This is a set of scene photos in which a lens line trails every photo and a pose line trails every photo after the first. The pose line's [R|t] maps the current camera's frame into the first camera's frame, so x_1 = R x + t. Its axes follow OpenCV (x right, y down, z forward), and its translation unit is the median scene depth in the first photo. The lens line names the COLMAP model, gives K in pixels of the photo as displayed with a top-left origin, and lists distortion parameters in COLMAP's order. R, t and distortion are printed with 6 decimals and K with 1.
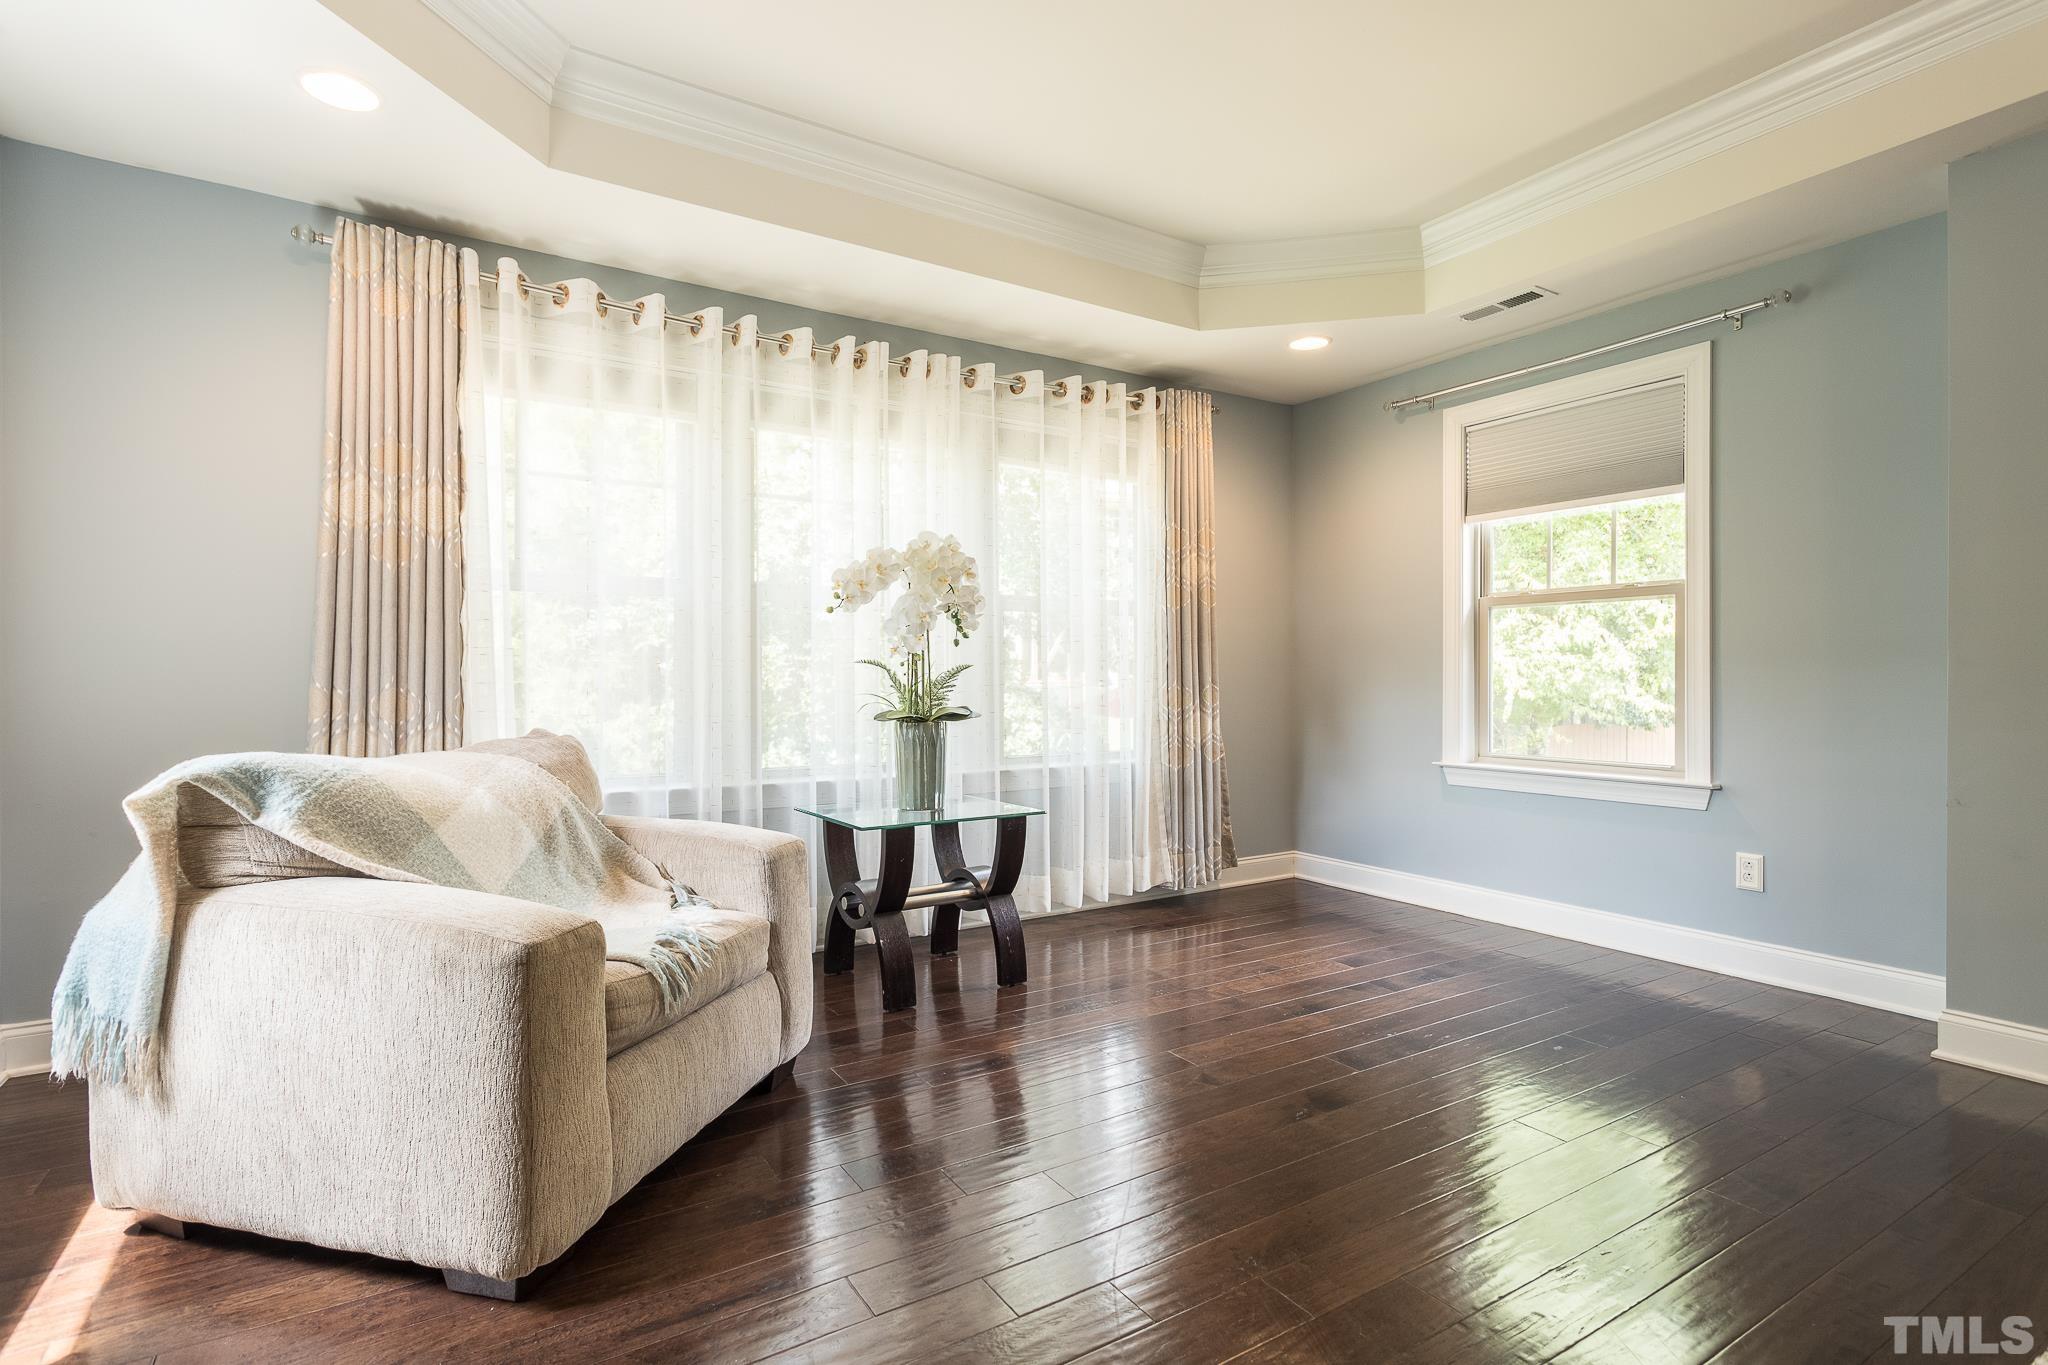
lens RADIAL K [[991.6, 0, 1032.9], [0, 991.6, 678.6], [0, 0, 1]] dist [0.002585, 0.002145]
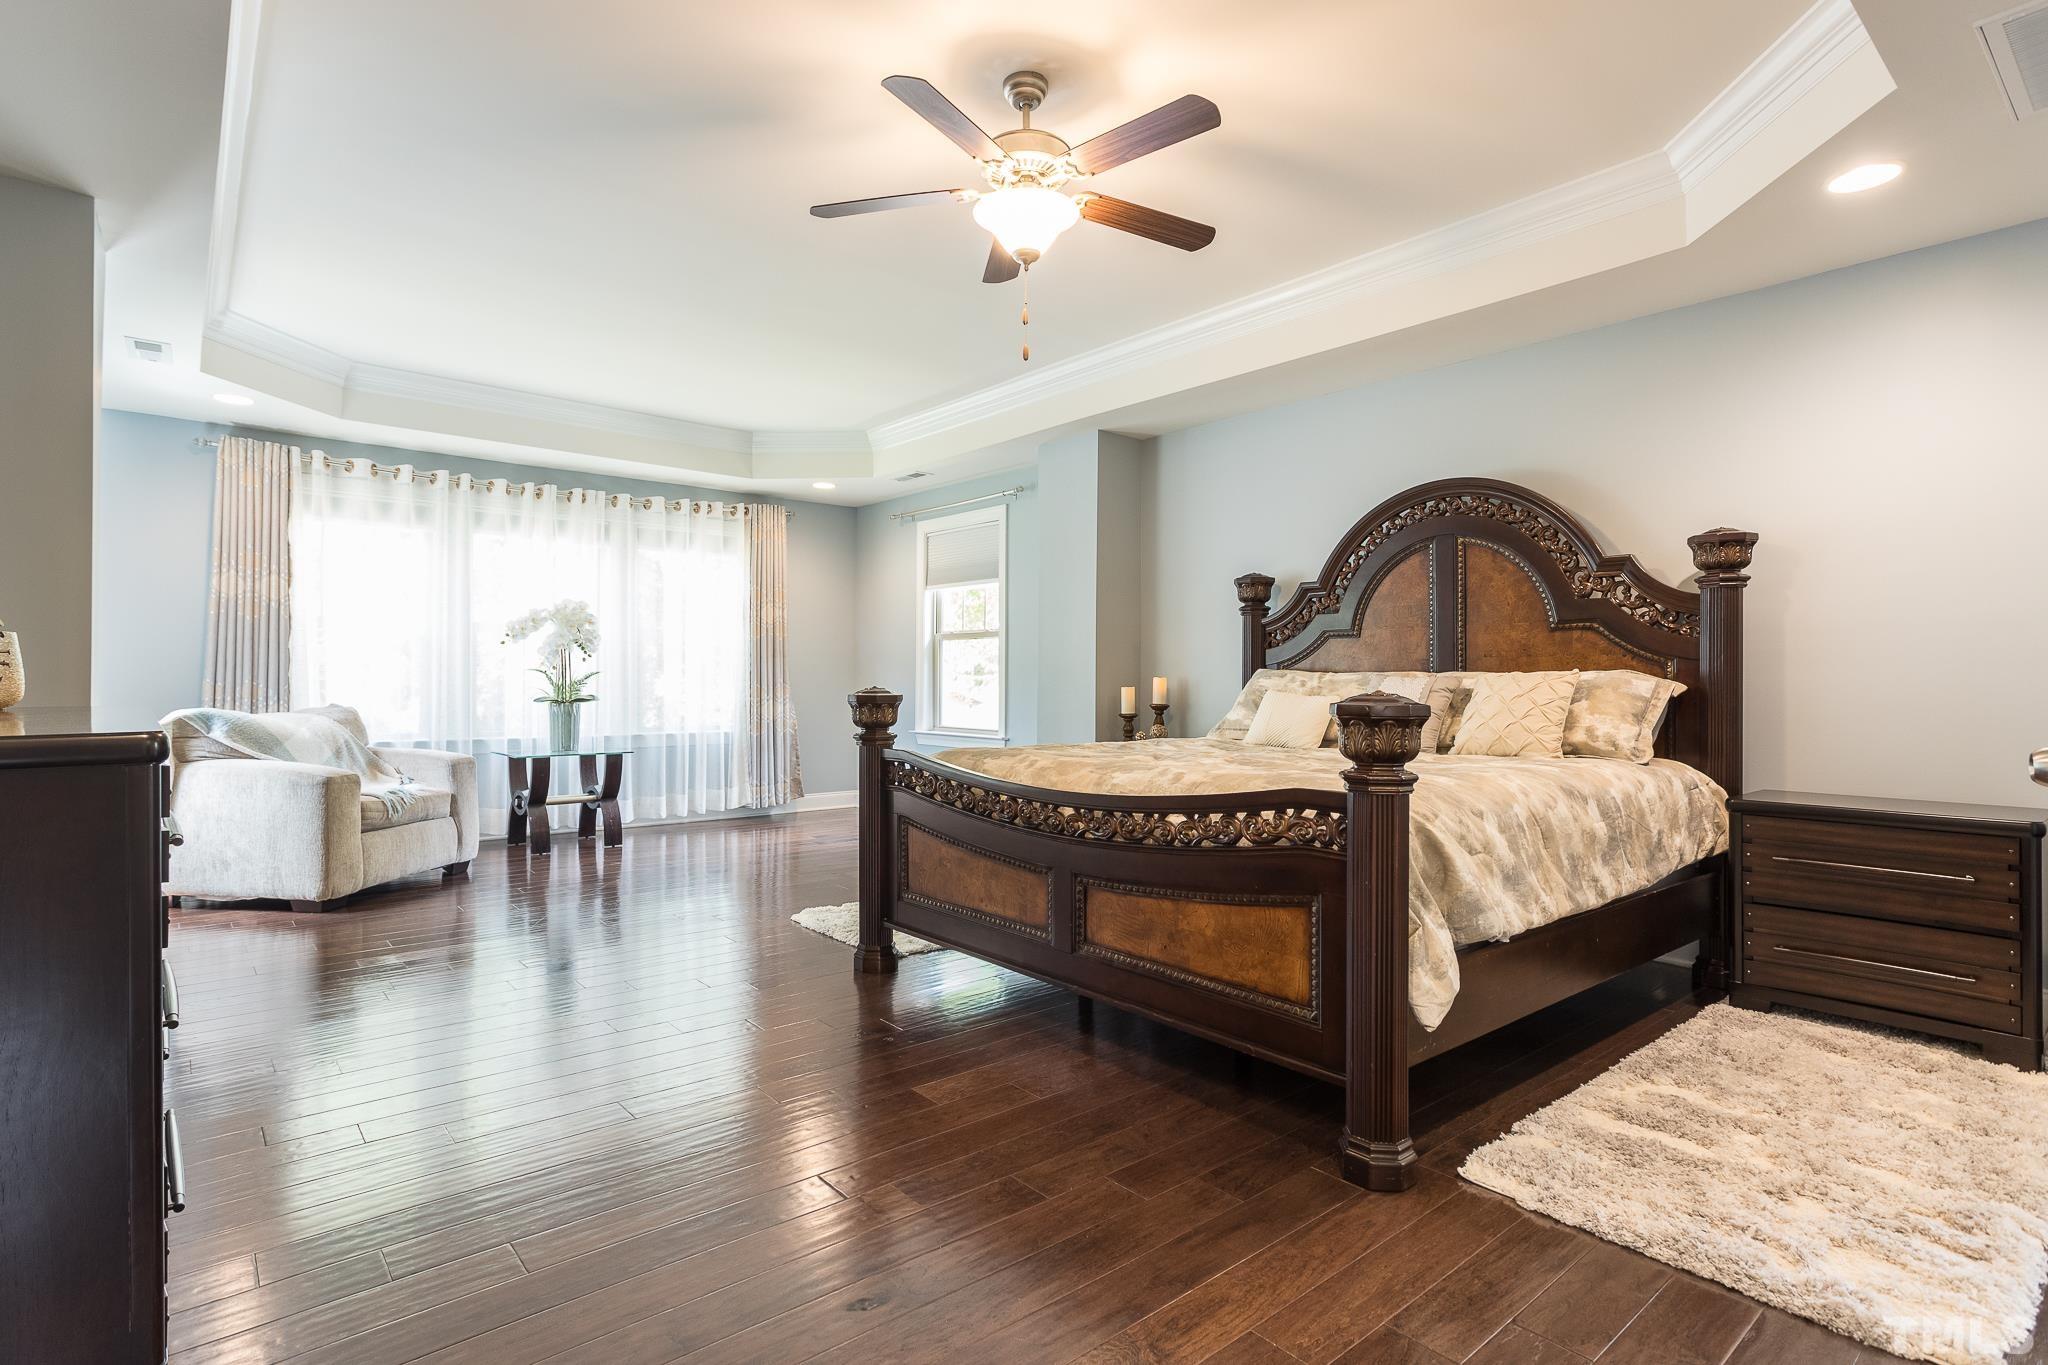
lens RADIAL K [[991.6, 0, 1021.9], [0, 991.6, 680.1], [0, 0, 1]] dist [0.002585, 0.002145]
pose [[0.990059, 0.007986, 0.140426, 0.485861], [-0.008080, 0.999967, 0.000098, -0.005302], [-0.140421, -0.001231, 0.990091, -0.962016]]
